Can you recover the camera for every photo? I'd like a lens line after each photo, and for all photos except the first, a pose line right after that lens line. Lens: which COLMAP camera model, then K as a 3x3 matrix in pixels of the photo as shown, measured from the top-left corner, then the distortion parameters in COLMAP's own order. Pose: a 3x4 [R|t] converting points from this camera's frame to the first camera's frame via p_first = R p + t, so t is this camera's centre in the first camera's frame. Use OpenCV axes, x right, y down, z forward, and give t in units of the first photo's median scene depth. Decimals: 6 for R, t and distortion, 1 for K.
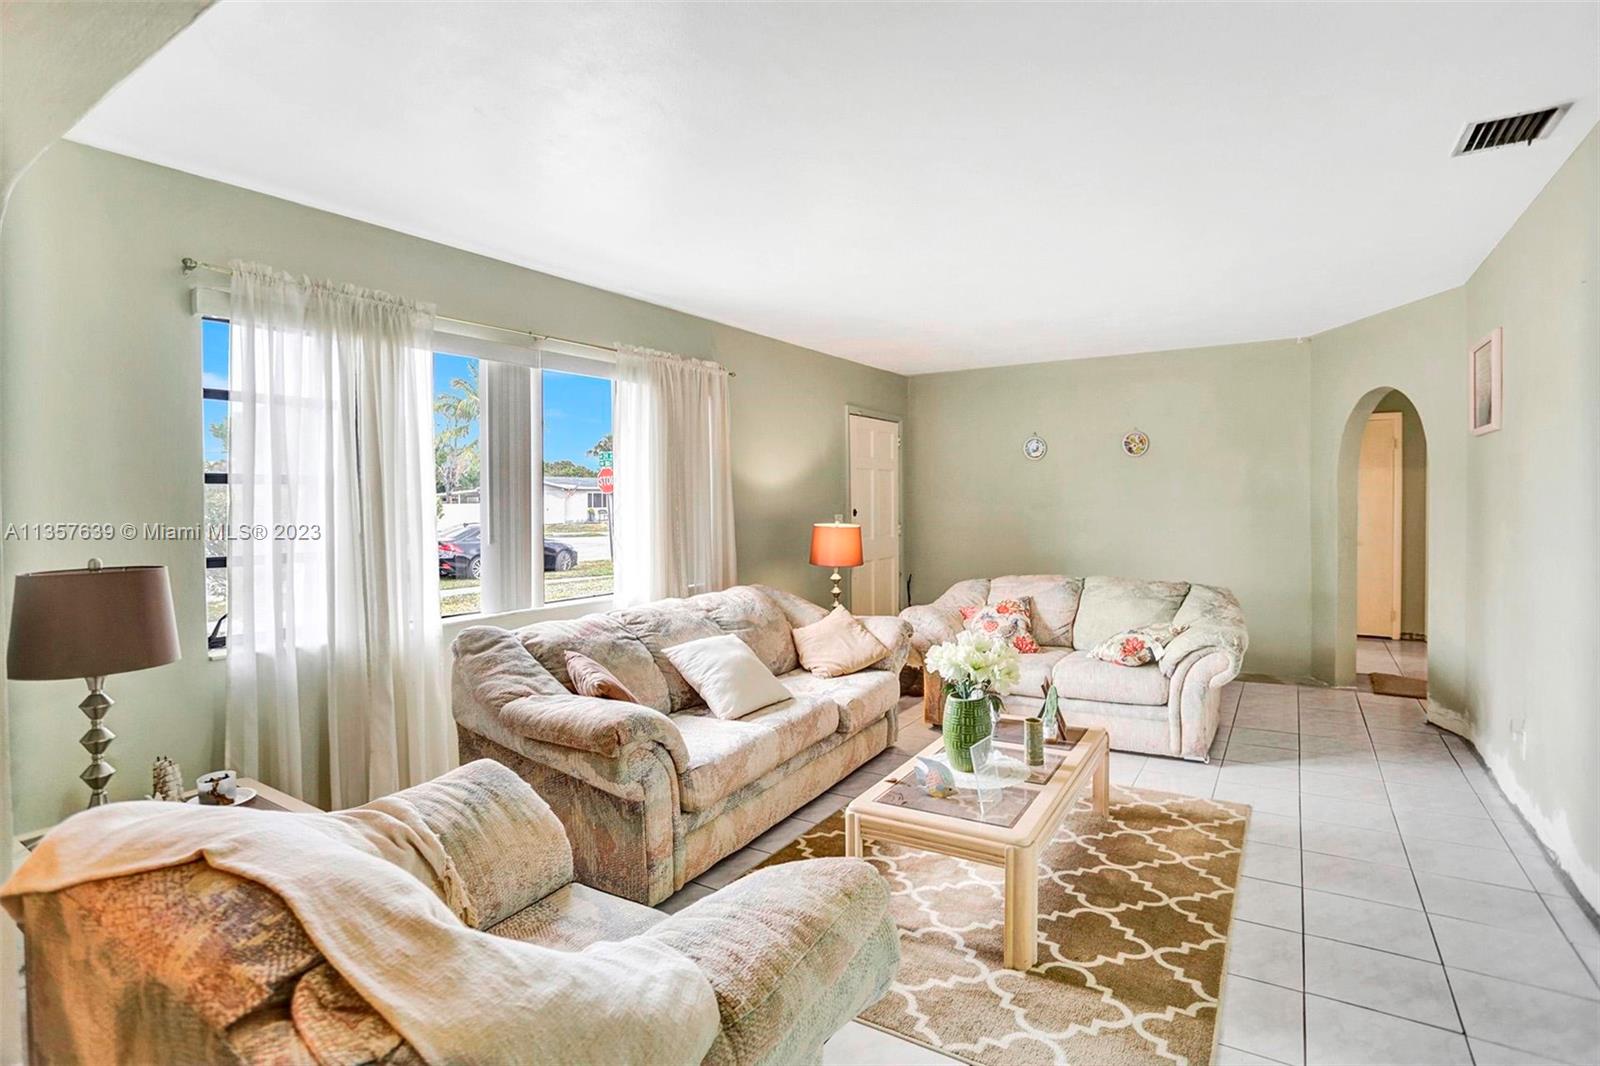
lens RADIAL K [[811.9, 0, 786.3], [0, 811.9, 510.4], [0, 0, 1]] dist [-0.097061, 0.042964]
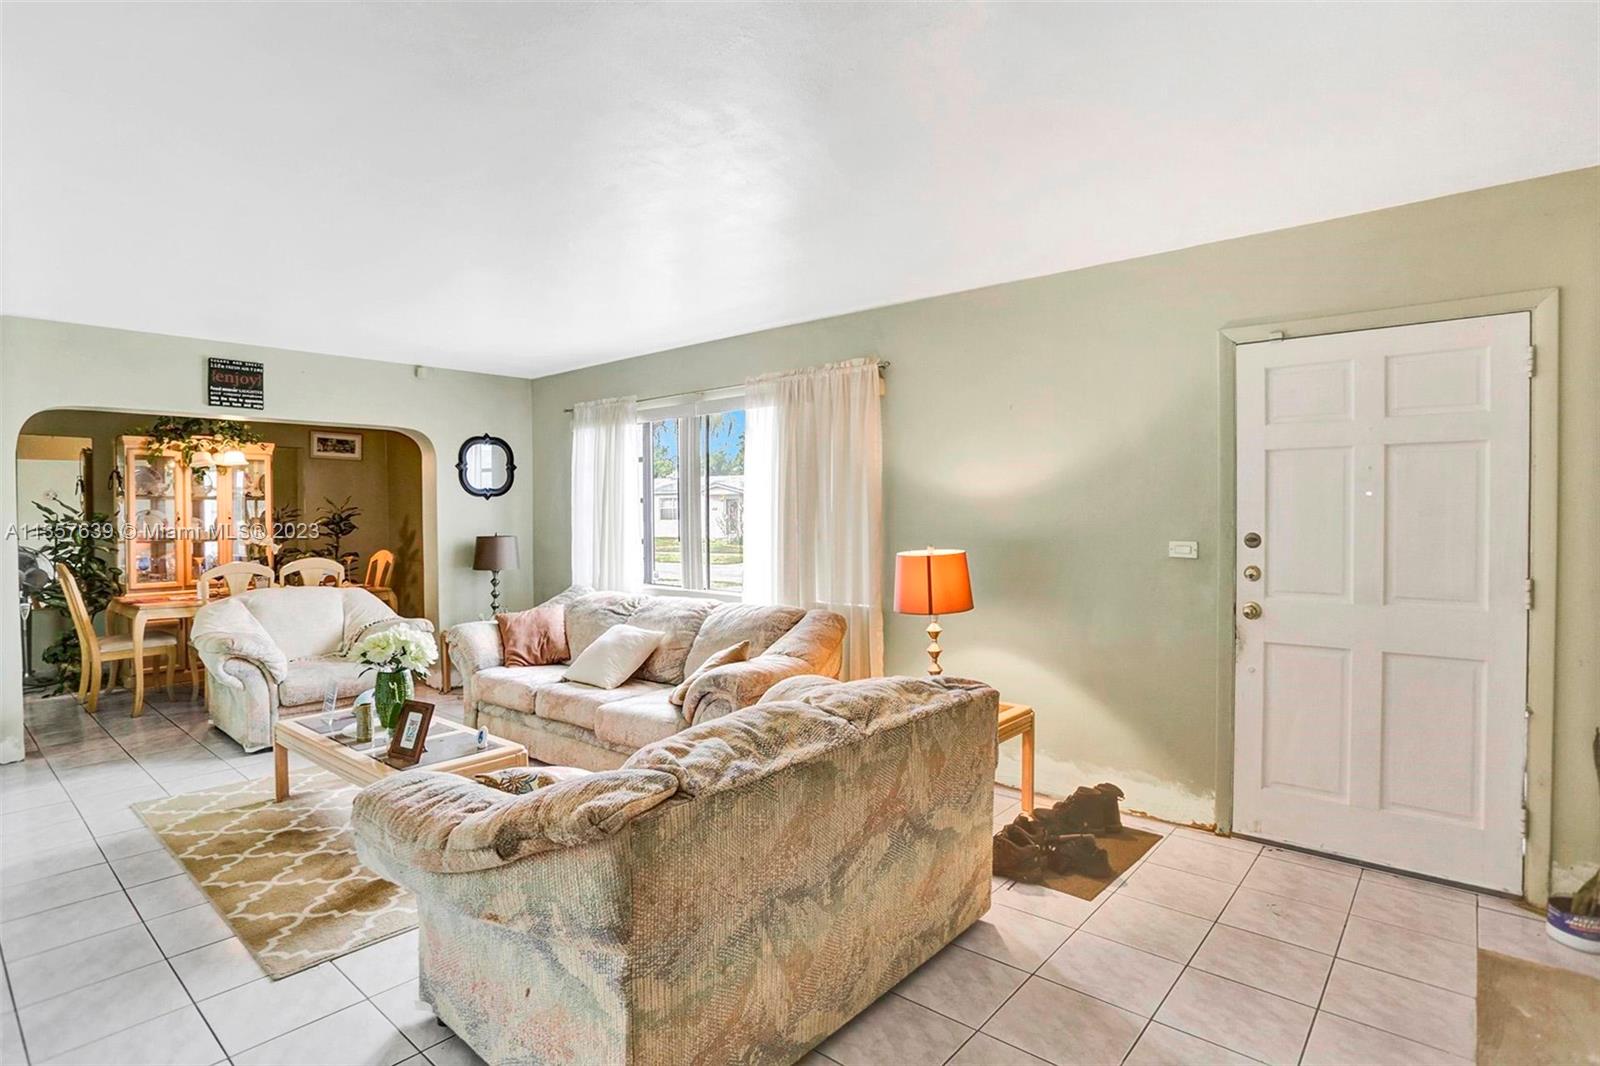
lens RADIAL K [[811.9, 0, 786.3], [0, 811.9, 510.4], [0, 0, 1]] dist [-0.097061, 0.042964]
pose [[-0.143658, 0.011988, -0.989555, 1.222853], [-0.002821, 0.999918, 0.012523, -0.038334], [0.989623, 0.004591, -0.143612, 1.582469]]
